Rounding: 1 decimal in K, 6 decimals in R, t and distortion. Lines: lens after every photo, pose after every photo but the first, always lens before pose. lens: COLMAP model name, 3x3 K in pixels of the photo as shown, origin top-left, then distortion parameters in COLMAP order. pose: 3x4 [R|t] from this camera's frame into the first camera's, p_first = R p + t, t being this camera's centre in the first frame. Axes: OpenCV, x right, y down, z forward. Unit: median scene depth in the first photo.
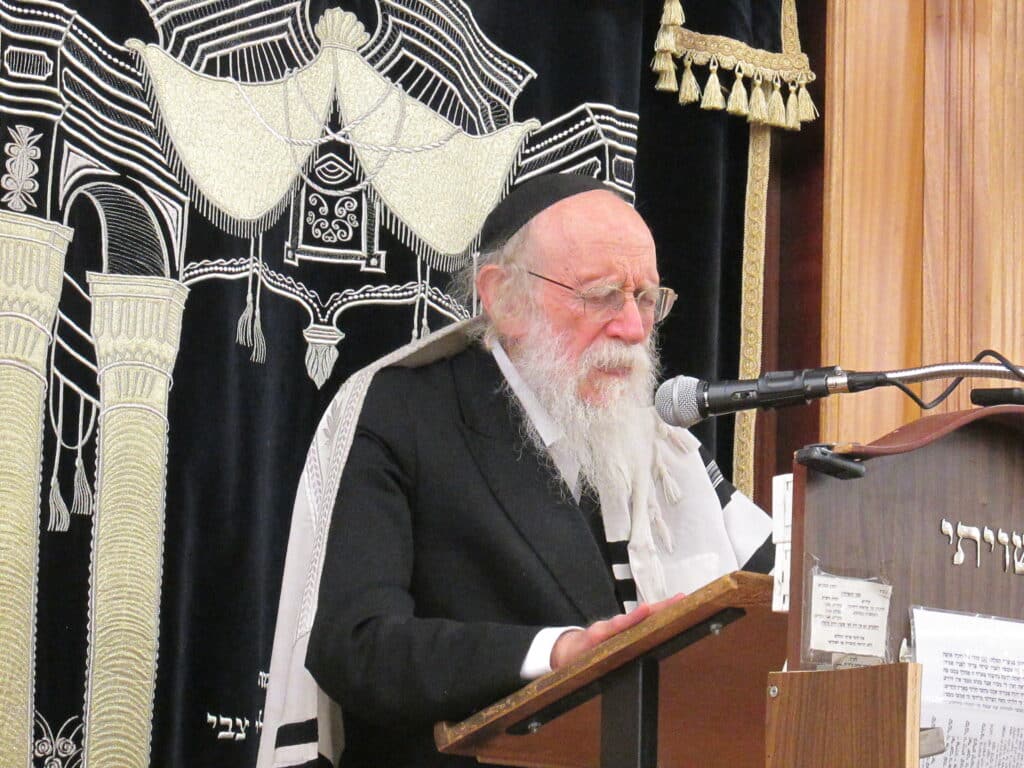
lens RADIAL K [[3717.0, 0, 512.0], [0, 3717.0, 384.0], [0, 0, 1]] dist [0.105039, 0.730686]
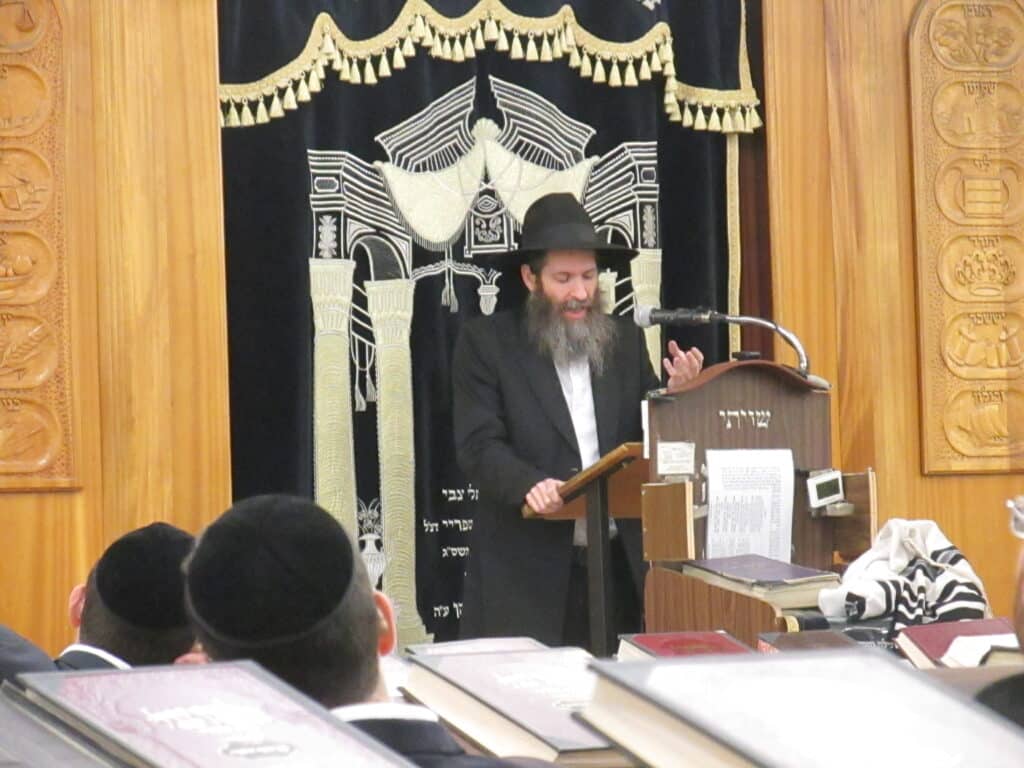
lens RADIAL K [[6685.9, 0, 512.0], [0, 6685.9, 384.0], [0, 0, 1]] dist [0.278971, -2.522294]
pose [[0.987699, -0.070235, -0.139702, 0.458935], [0.089102, 0.987003, 0.133740, -0.442725], [0.128493, -0.144543, 0.981120, -2.512297]]
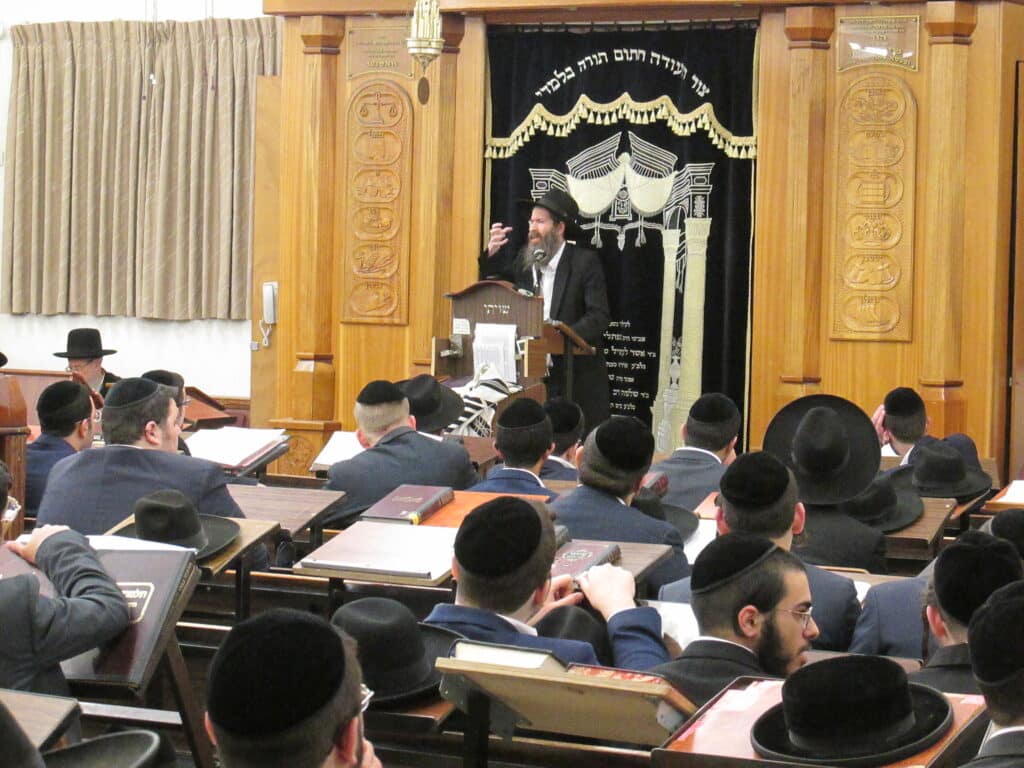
lens RADIAL K [[3212.8, 0, 512.0], [0, 3212.8, 384.0], [0, 0, 1]] dist [-0.019975, 1.124487]
pose [[0.345677, 0.005016, -0.938340, 3.205487], [0.151556, 0.986558, 0.061106, -0.087895], [0.926034, -0.163334, 0.340270, -0.318357]]
